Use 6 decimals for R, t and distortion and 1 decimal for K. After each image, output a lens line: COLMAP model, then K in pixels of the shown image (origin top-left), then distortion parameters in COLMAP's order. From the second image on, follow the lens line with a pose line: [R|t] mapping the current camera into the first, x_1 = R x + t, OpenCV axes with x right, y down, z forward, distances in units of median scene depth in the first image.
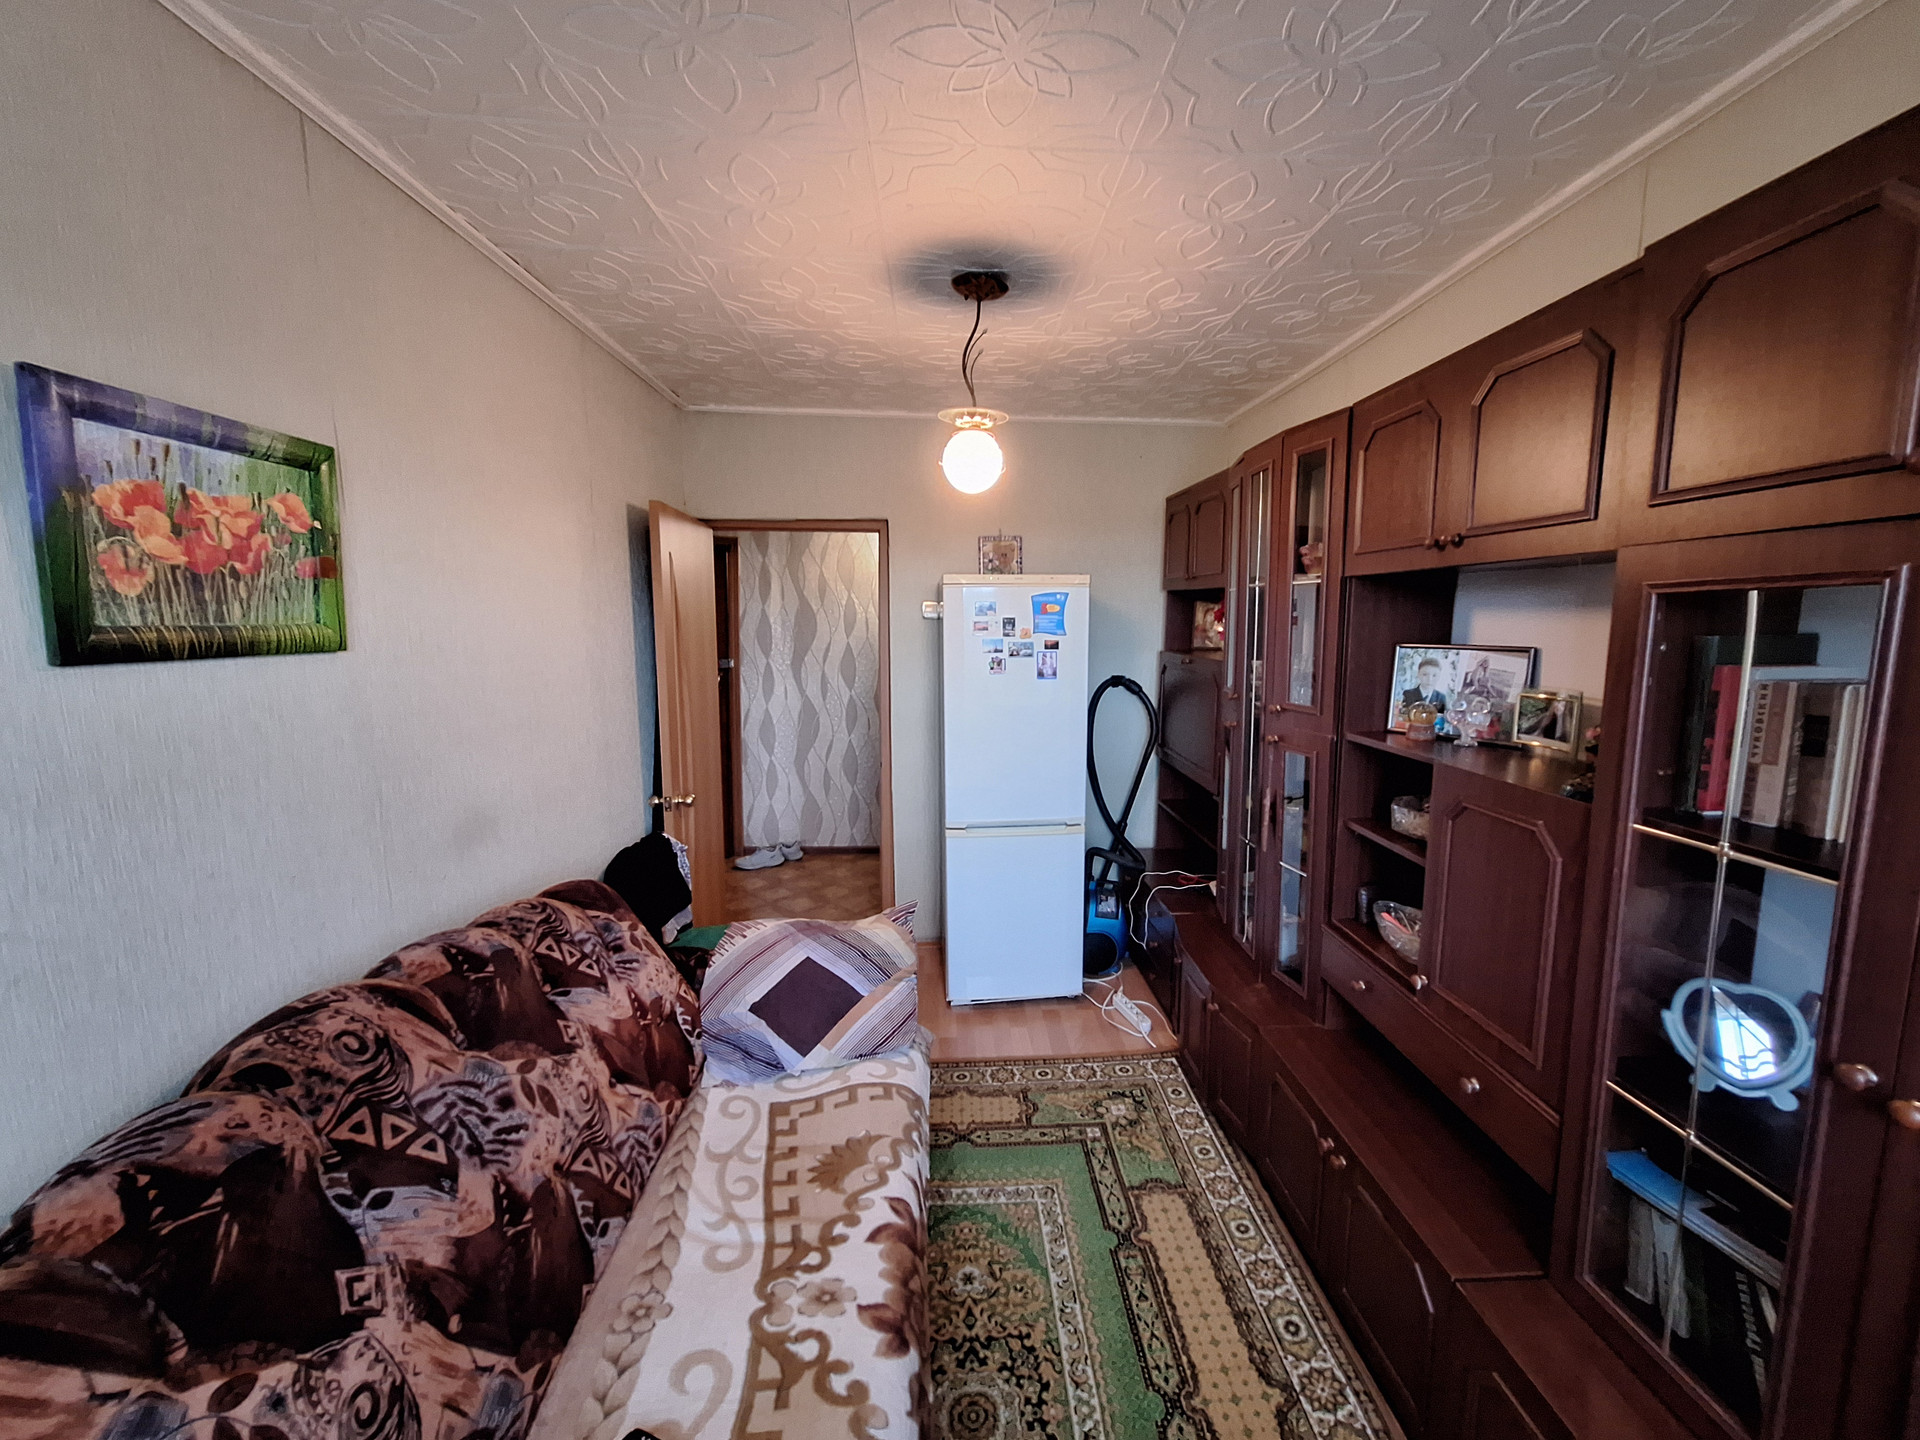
lens RADIAL K [[757.7, 0, 964.6], [0, 757.7, 718.0], [0, 0, 1]] dist [-0.003581, 0.001813]
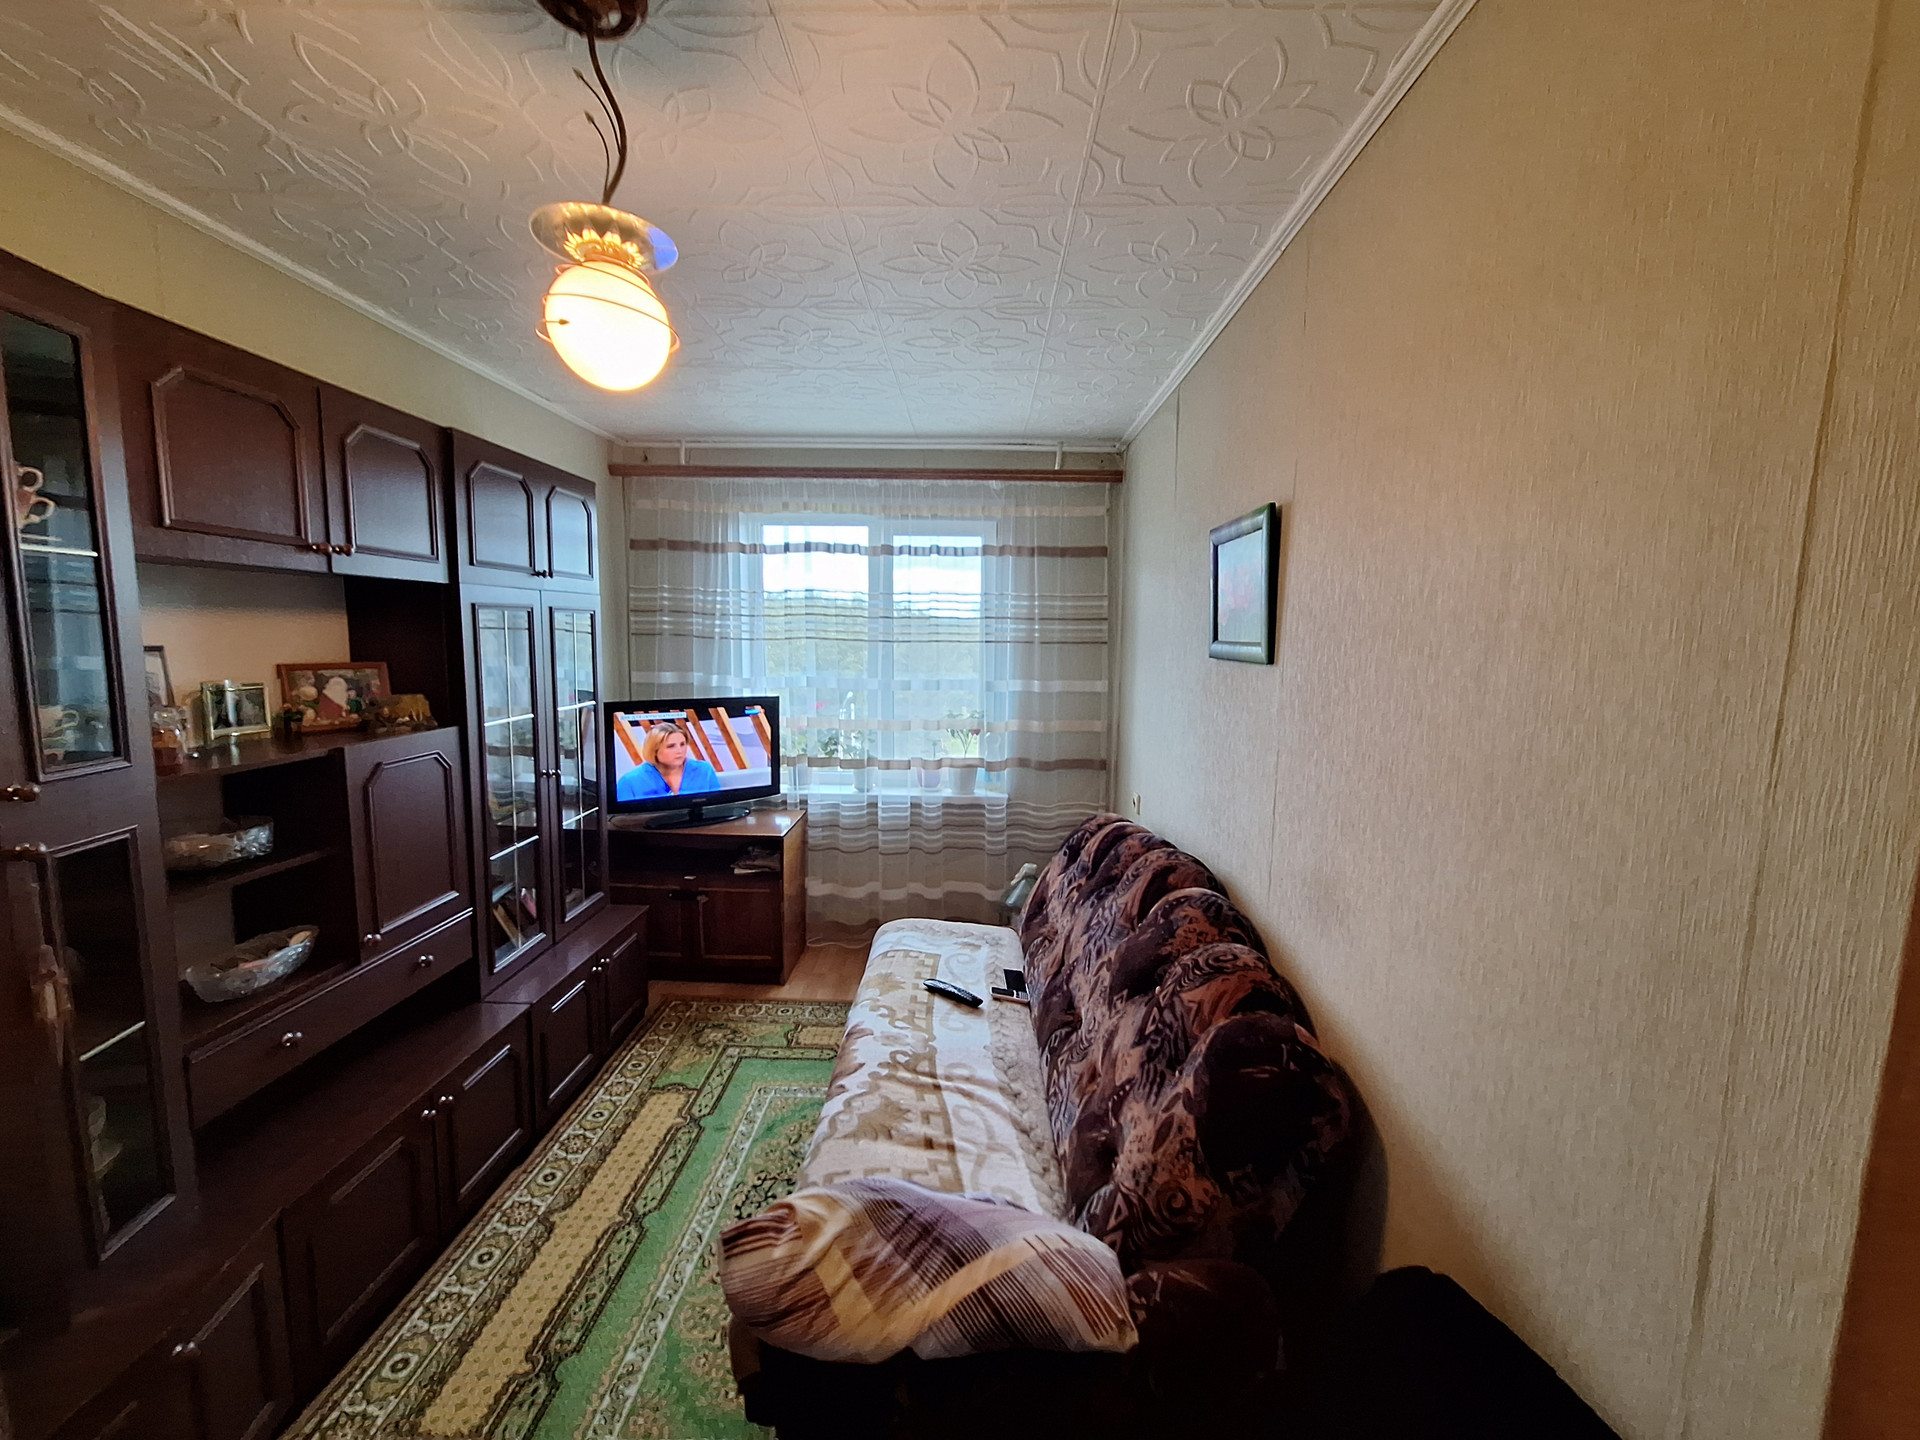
lens RADIAL K [[757.7, 0, 970.0], [0, 757.7, 720.7], [0, 0, 1]] dist [-0.003581, 0.001813]
pose [[-0.998720, -0.023318, 0.044896, -0.338796], [-0.011340, 0.968043, 0.250527, -0.271097], [-0.049303, 0.249698, -0.967068, 1.988918]]
